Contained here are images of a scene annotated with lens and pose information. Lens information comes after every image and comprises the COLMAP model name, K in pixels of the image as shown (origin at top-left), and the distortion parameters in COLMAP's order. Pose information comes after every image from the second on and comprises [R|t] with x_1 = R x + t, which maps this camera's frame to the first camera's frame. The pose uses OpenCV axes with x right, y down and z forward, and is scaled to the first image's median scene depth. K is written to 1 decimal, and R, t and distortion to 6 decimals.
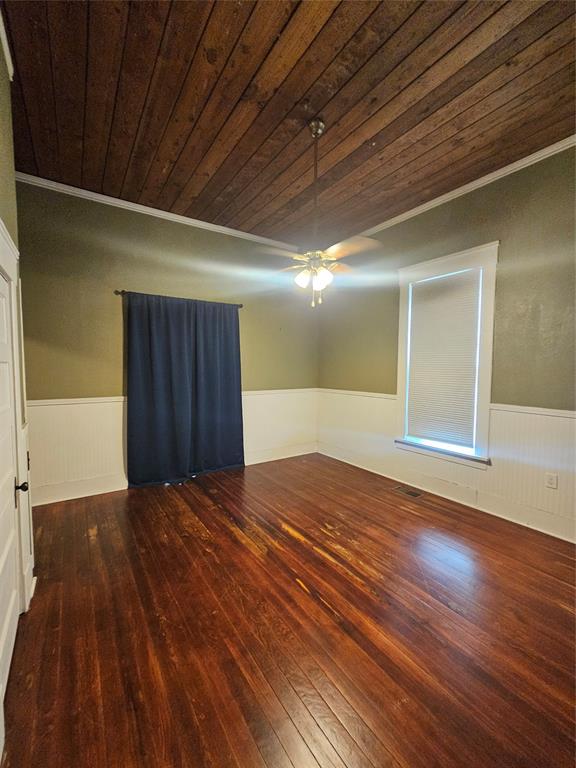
lens RADIAL K [[314.0, 0, 286.7], [0, 314.0, 383.7], [0, 0, 1]] dist [-0.003796, 0.000961]
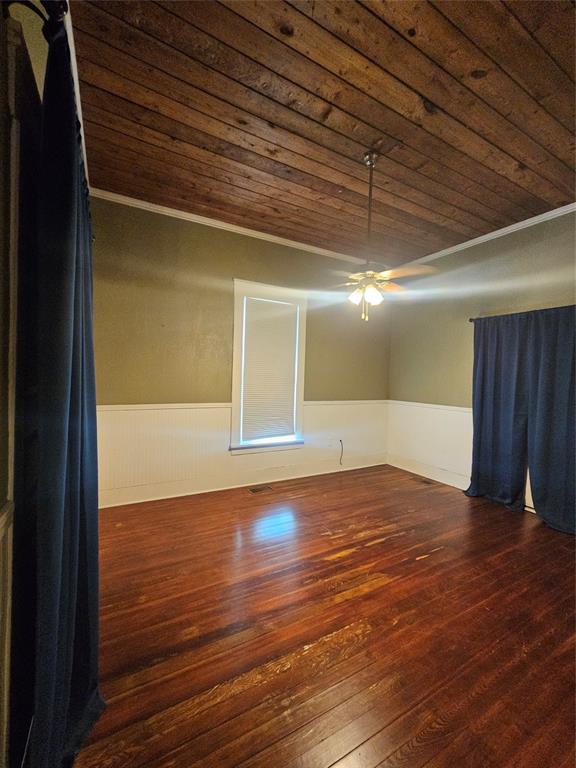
lens RADIAL K [[314.0, 0, 286.6], [0, 314.0, 385.7], [0, 0, 1]] dist [-0.003796, 0.000961]
pose [[0.085182, -0.025028, 0.996051, -0.884352], [0.028631, 0.999333, 0.022662, -0.049994], [-0.995954, 0.026588, 0.085841, 1.040357]]
